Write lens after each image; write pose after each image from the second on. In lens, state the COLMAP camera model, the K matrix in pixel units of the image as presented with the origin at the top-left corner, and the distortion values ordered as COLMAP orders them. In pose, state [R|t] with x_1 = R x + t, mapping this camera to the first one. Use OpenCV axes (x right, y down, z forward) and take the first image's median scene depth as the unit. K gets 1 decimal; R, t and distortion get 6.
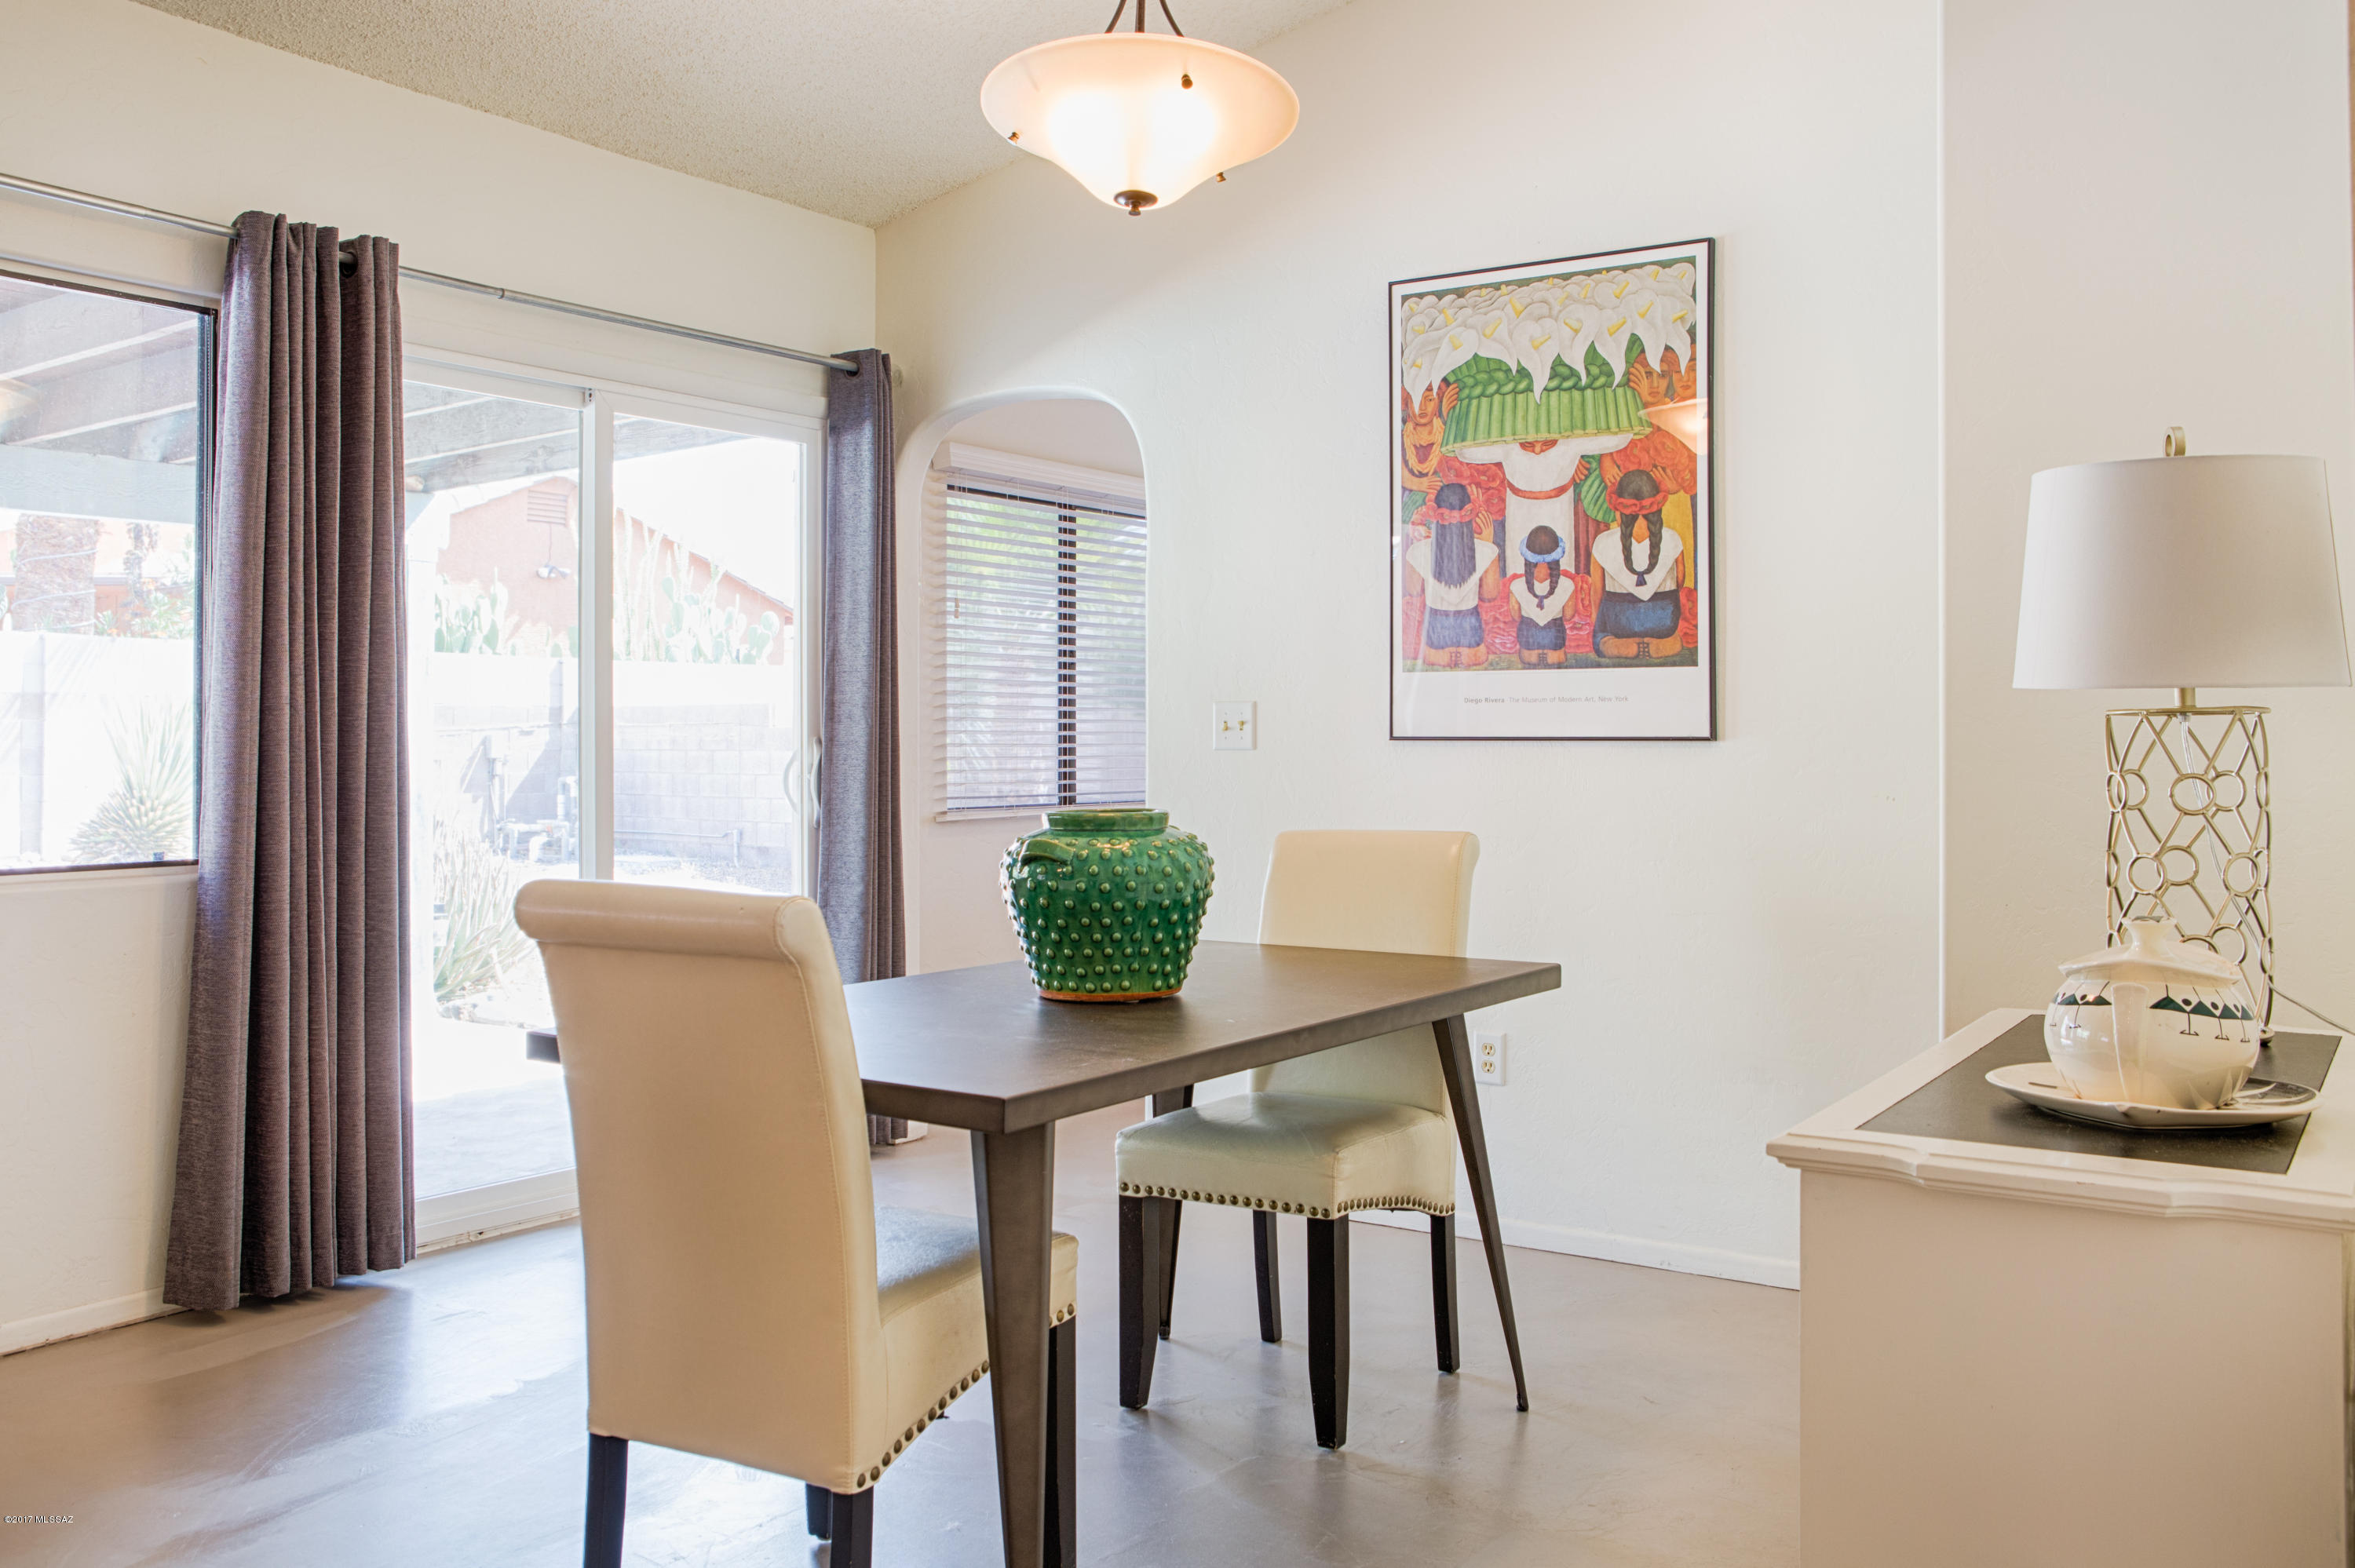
lens RADIAL K [[1973.1, 0, 1177.1], [0, 1973.1, 716.2], [0, 0, 1]] dist [-0.059528, 0.006387]
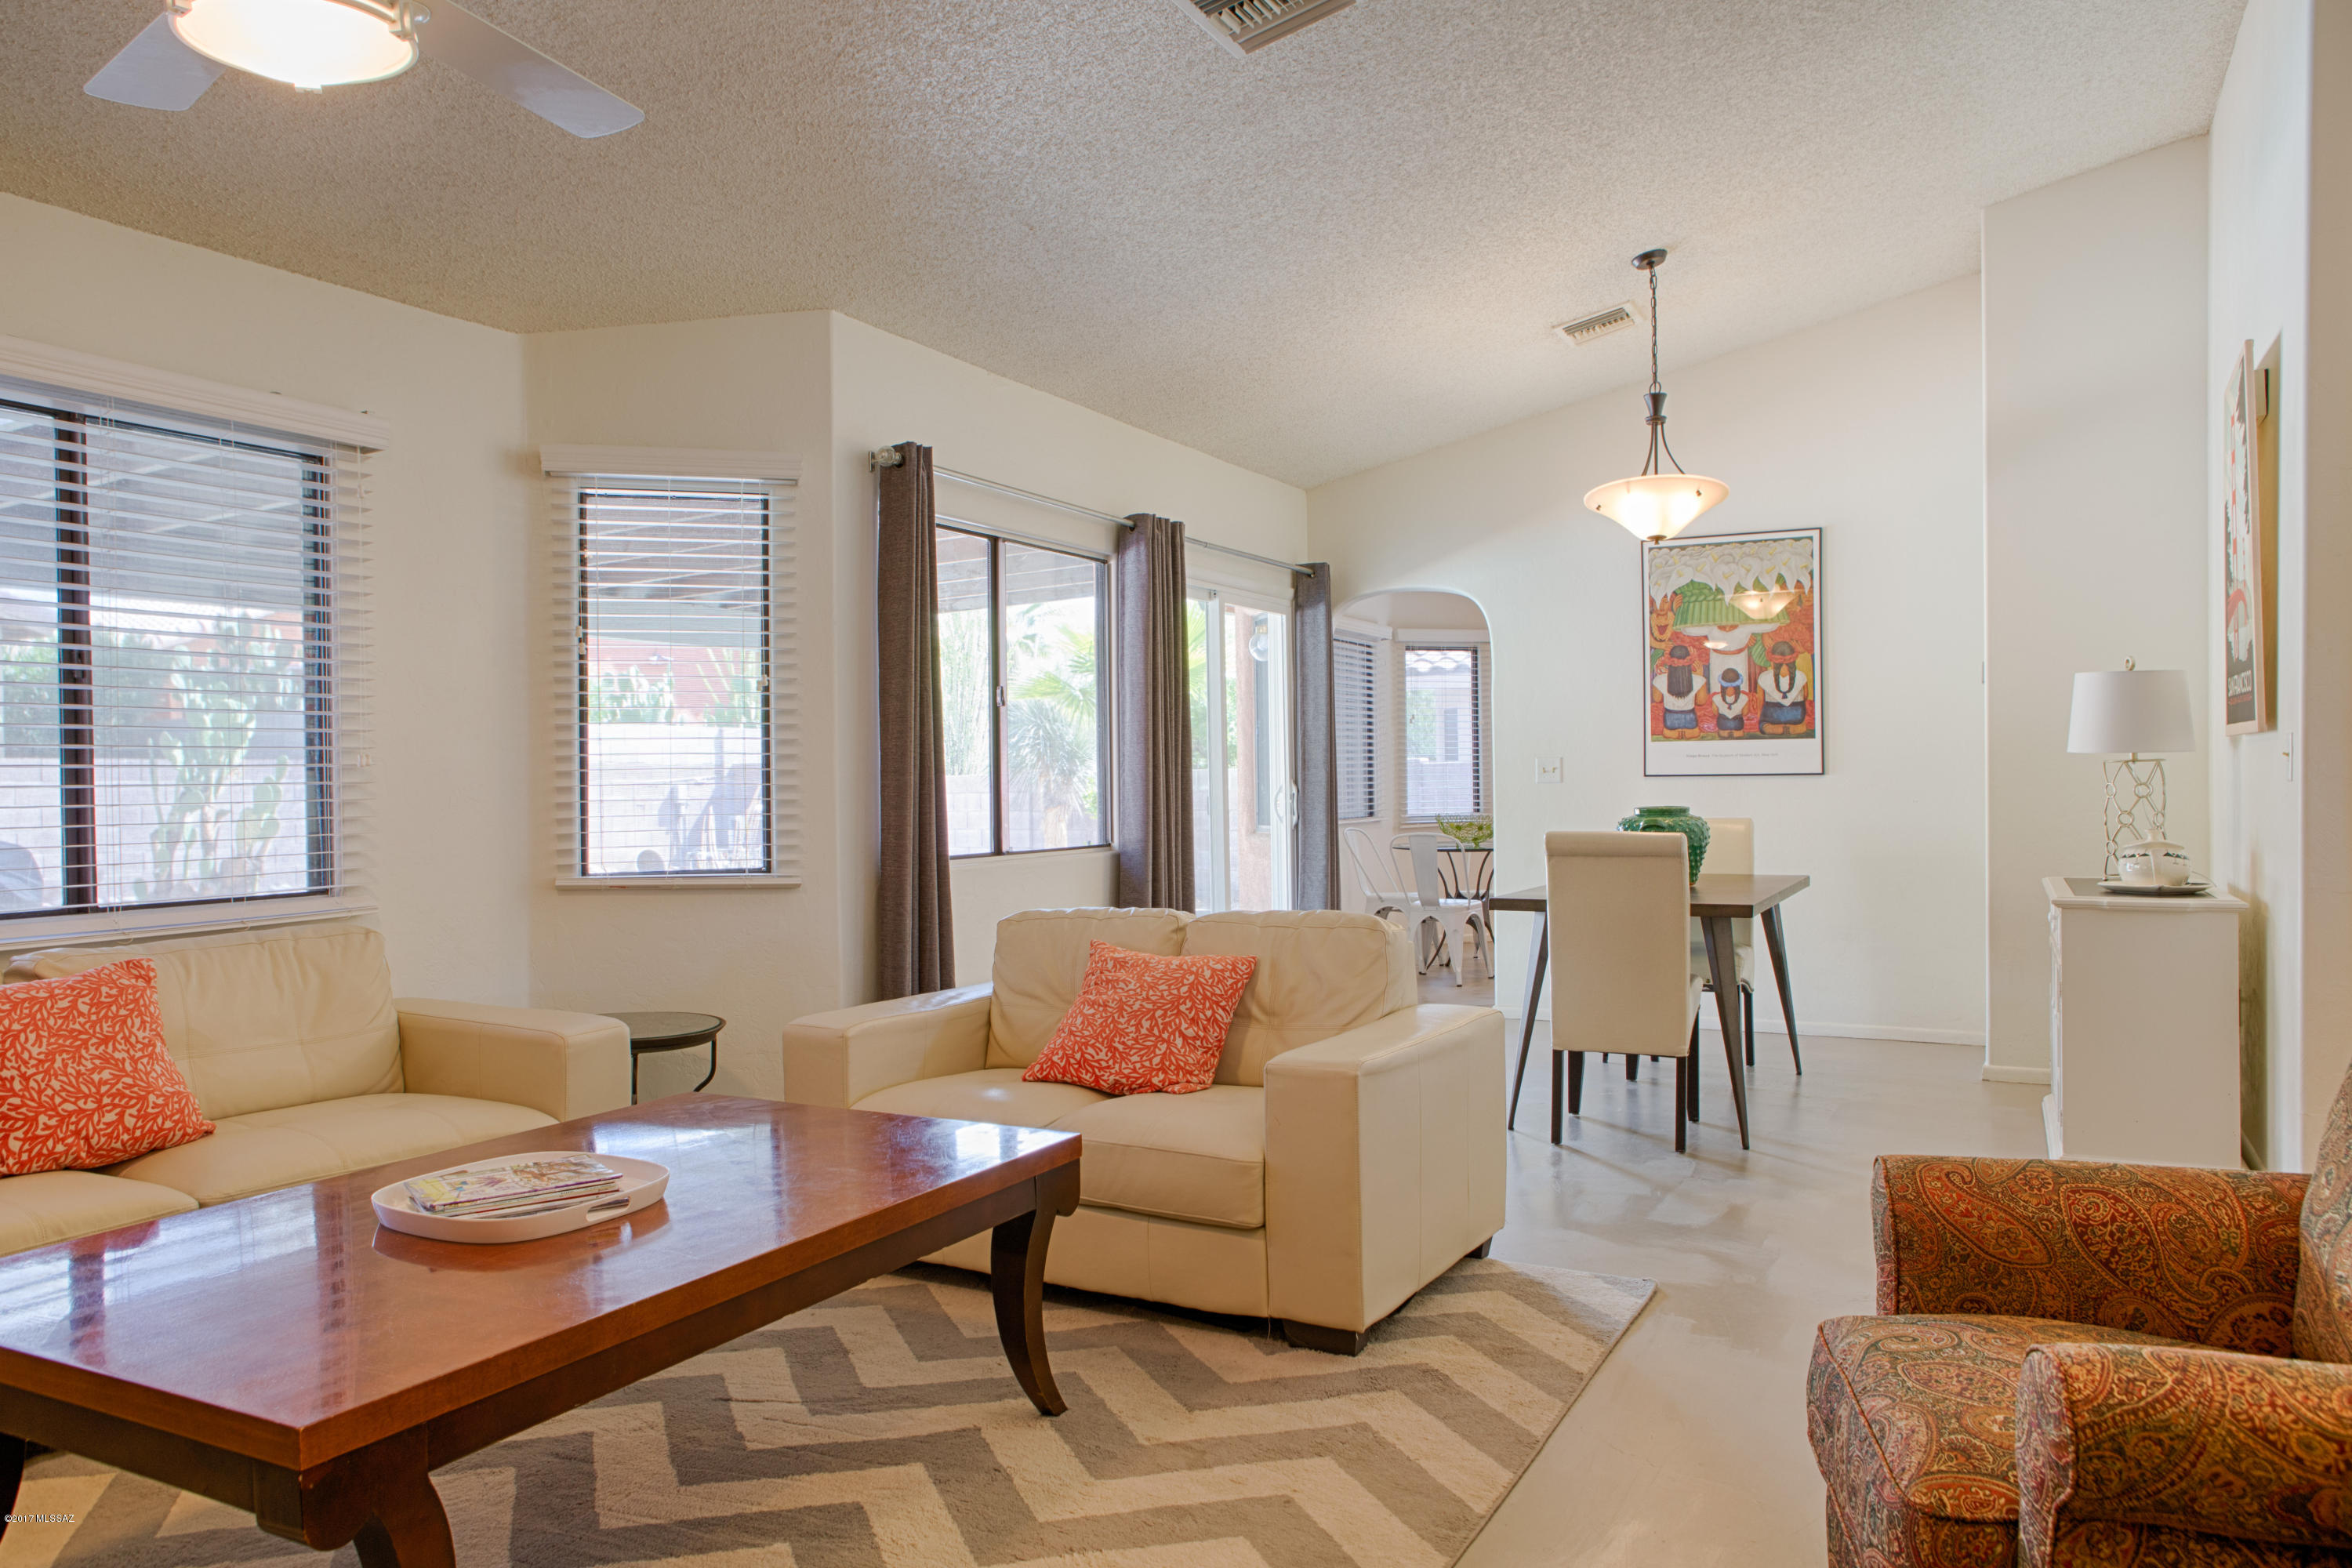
lens RADIAL K [[1614.5, 0, 1191.6], [0, 1614.5, 789.3], [0, 0, 1]] dist [-0.050740, 0.034943]
pose [[0.993622, -0.011518, 0.112173, -0.543476], [0.009664, 0.999808, 0.017057, -0.007050], [-0.112348, -0.015865, 0.993542, -0.559856]]
